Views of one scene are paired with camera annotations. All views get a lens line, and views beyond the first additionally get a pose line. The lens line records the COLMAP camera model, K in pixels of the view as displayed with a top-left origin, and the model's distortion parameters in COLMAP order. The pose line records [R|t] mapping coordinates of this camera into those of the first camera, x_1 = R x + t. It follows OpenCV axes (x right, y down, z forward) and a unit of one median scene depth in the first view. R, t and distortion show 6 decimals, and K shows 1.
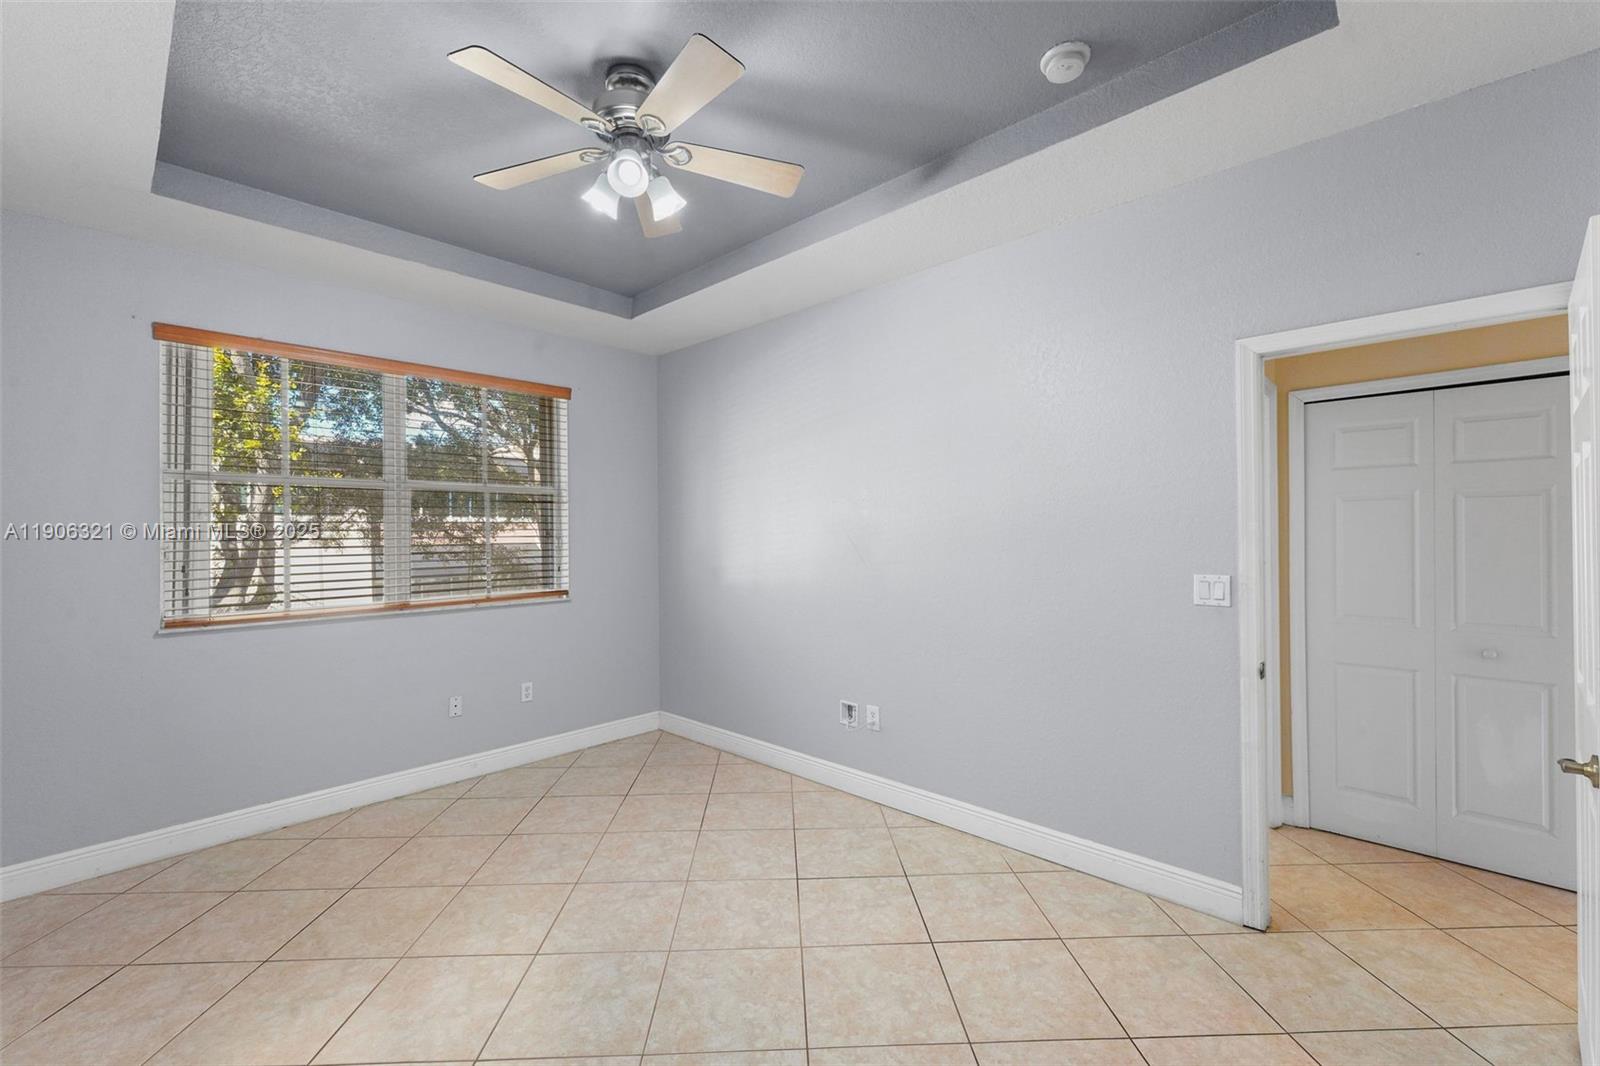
lens RADIAL K [[673.8, 0, 807.0], [0, 673.8, 531.3], [0, 0, 1]] dist [-0.000915, 0.000163]
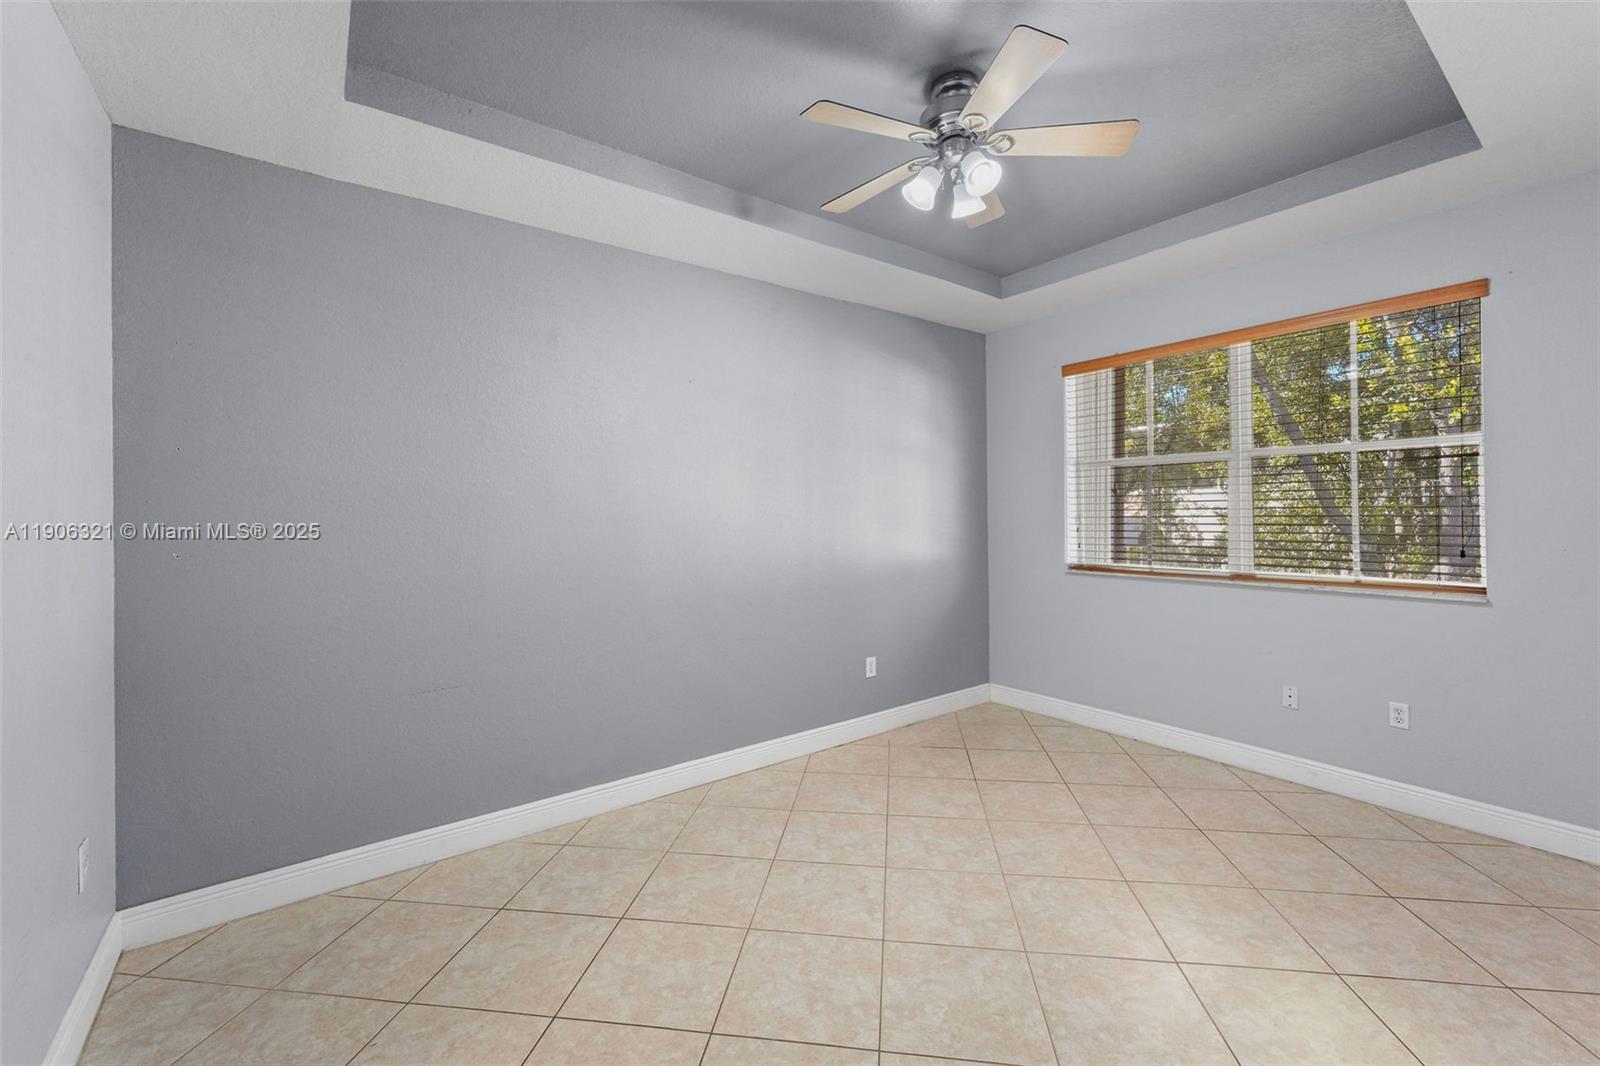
lens RADIAL K [[651.6, 0, 789.9], [0, 651.6, 514.6], [0, 0, 1]] dist [0.000442, 0.000172]
pose [[-0.197800, 0.015768, -0.980115, 0.536328], [0.018026, 0.999760, 0.012446, -0.005755], [0.980077, -0.015206, -0.198037, 0.620358]]
